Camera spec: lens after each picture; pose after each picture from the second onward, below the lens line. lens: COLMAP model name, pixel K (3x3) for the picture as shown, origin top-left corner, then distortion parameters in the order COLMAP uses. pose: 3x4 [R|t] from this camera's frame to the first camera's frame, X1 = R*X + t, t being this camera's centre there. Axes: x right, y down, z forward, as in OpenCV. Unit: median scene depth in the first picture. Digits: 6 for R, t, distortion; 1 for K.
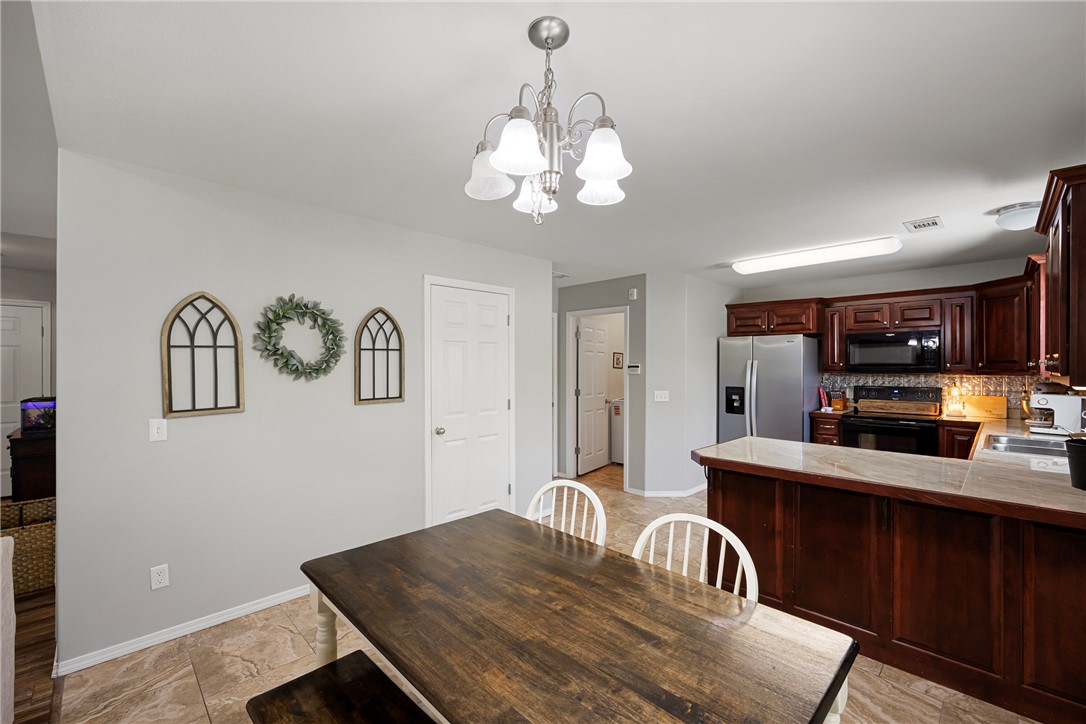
lens RADIAL K [[453.2, 0, 546.7], [0, 453.2, 364.6], [0, 0, 1]] dist [-0.001238, -0.000292]
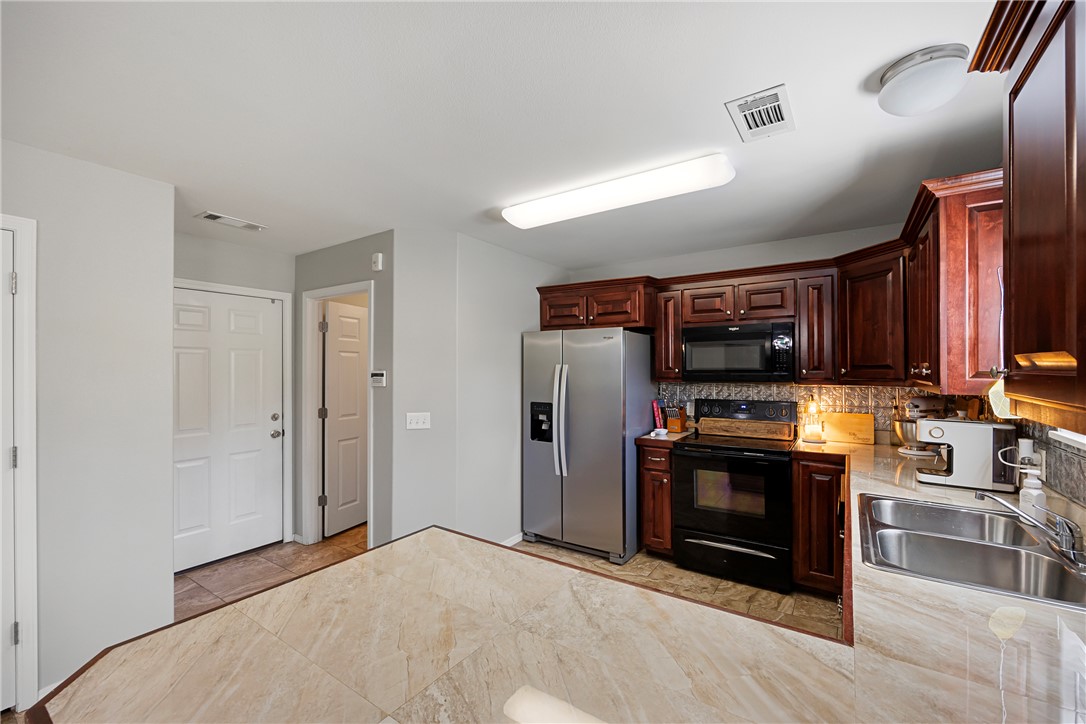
lens RADIAL K [[447.1, 0, 547.3], [0, 447.1, 365.9], [0, 0, 1]] dist [-0.002894, -0.000080]
pose [[0.980651, -0.002089, 0.195754, 0.339517], [0.002899, 0.999988, -0.003854, -0.005664], [-0.195744, 0.004347, 0.980645, 0.375063]]
